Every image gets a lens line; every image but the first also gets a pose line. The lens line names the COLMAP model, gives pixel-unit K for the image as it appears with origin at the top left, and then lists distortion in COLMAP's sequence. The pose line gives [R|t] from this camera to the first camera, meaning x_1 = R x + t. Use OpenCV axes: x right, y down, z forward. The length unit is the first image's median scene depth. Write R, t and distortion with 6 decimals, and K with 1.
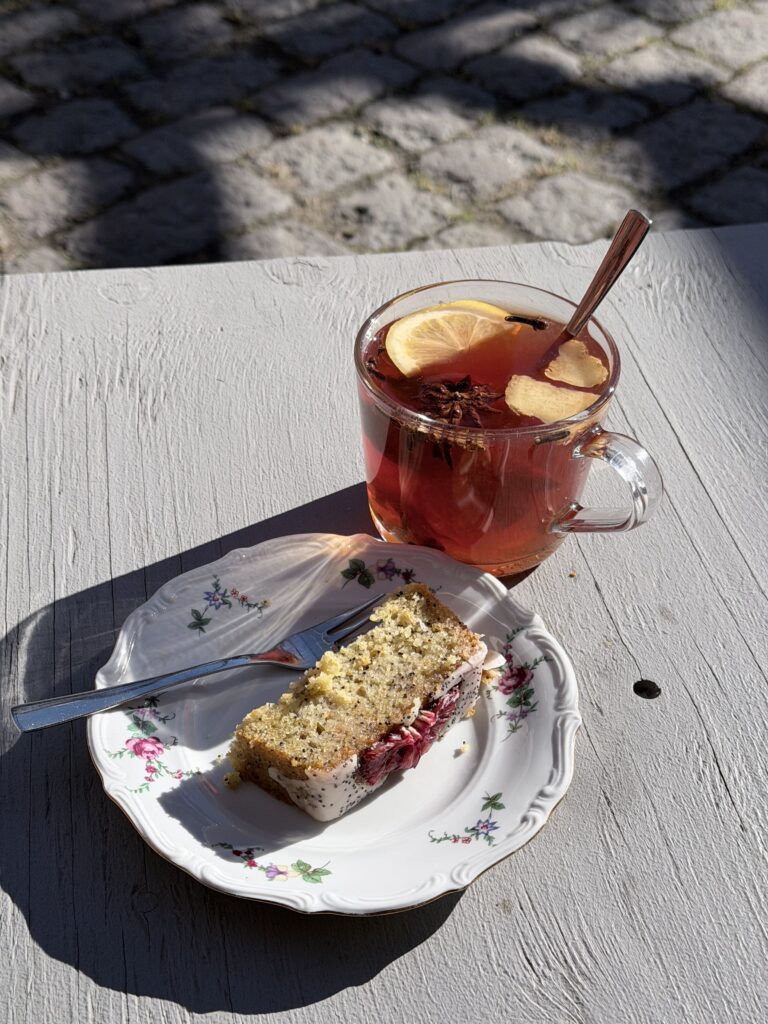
lens RADIAL K [[1411.2, 0, 384.0], [0, 1411.2, 512.0], [0, 0, 1]] dist [0.345478, -1.090809]
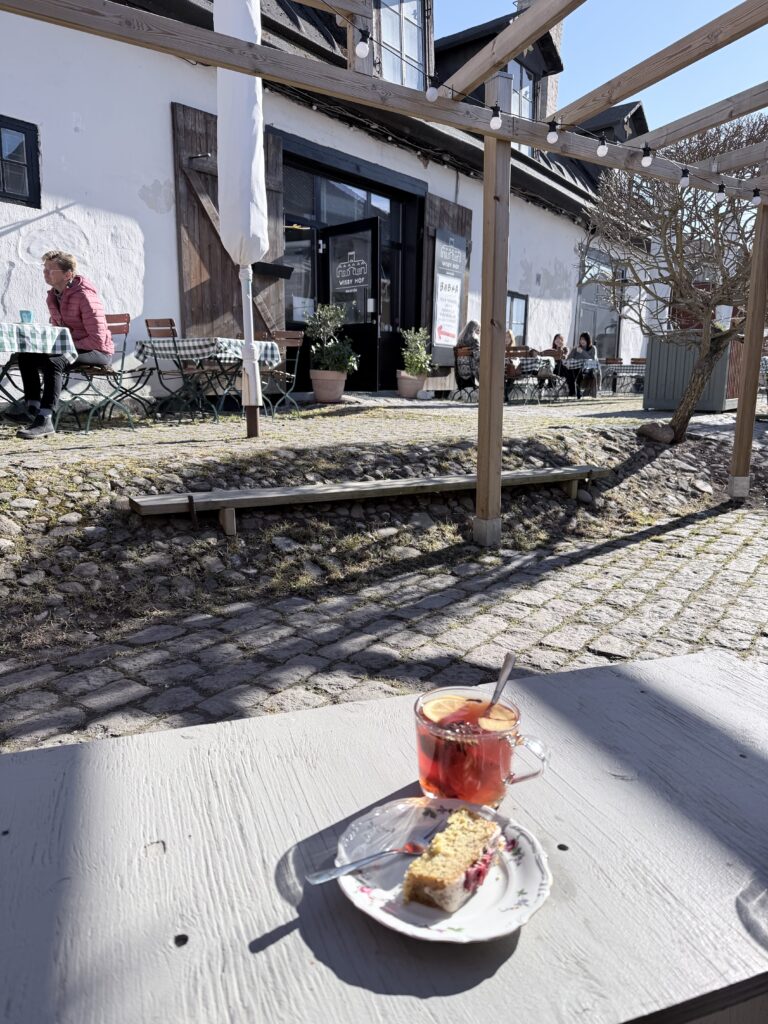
lens RADIAL K [[697.0, 0, 384.0], [0, 697.0, 512.0], [0, 0, 1]] dist [-0.004644, -0.002730]
pose [[0.986747, -0.055910, 0.152330, -0.243625], [0.124704, 0.861939, -0.491437, 0.175077], [-0.103823, 0.503921, 0.857487, -0.205573]]
